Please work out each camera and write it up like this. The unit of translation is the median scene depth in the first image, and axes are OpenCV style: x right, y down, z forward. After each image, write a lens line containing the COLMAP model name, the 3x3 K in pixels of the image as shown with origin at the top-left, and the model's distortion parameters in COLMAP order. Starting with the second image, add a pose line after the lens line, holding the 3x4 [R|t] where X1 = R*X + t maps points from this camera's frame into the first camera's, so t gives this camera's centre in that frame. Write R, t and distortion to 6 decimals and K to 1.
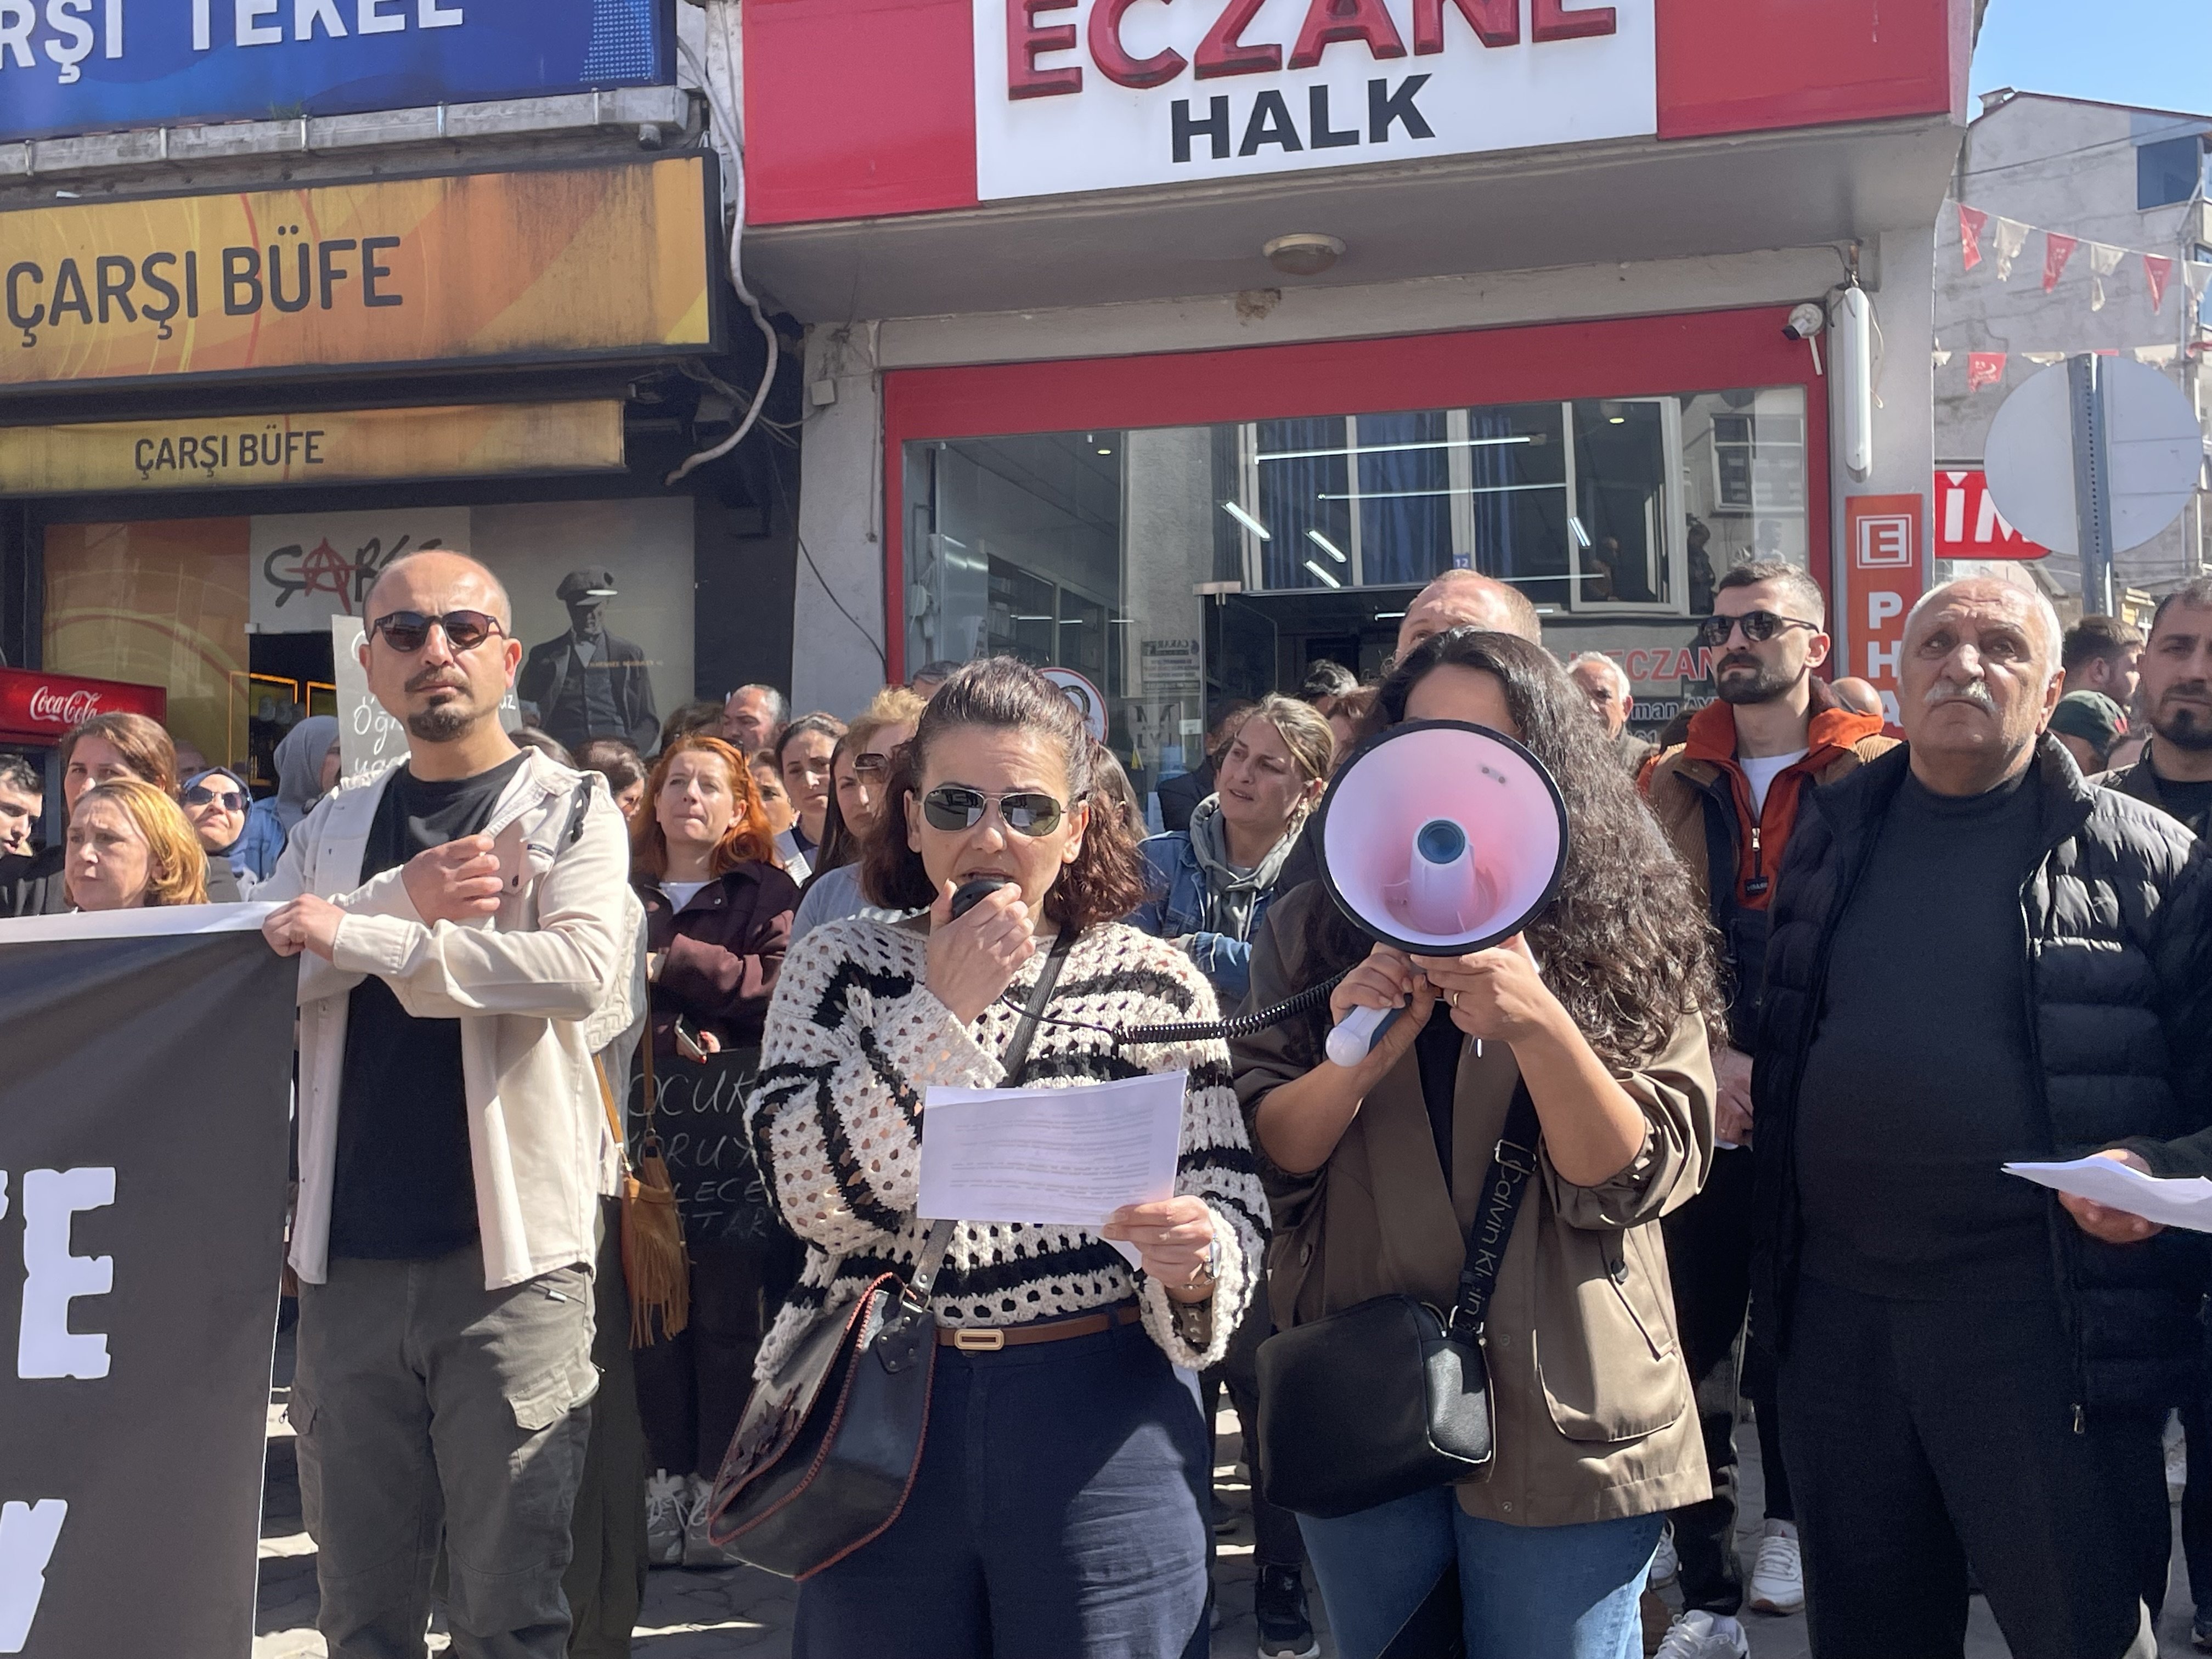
lens RADIAL K [[2412.5, 0, 1105.1], [0, 2412.5, 830.4], [0, 0, 1]] dist [0.008575, 0.000000]
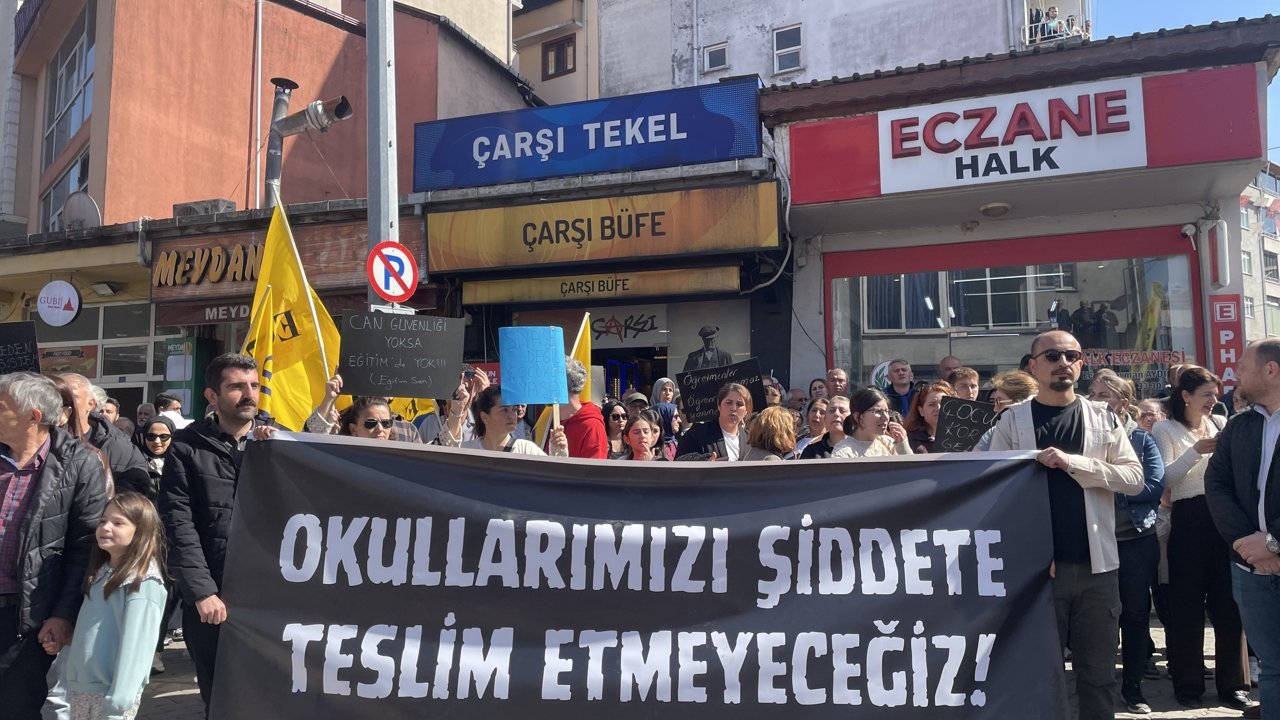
lens RADIAL K [[927.2, 0, 635.1], [0, 927.2, 364.7], [0, 0, 1]] dist [0.008544, -0.043305]
pose [[0.993800, -0.006118, -0.111016, -0.206451], [-0.000002, 0.998484, -0.055037, -0.004232], [0.111184, 0.054696, 0.992294, -0.084079]]
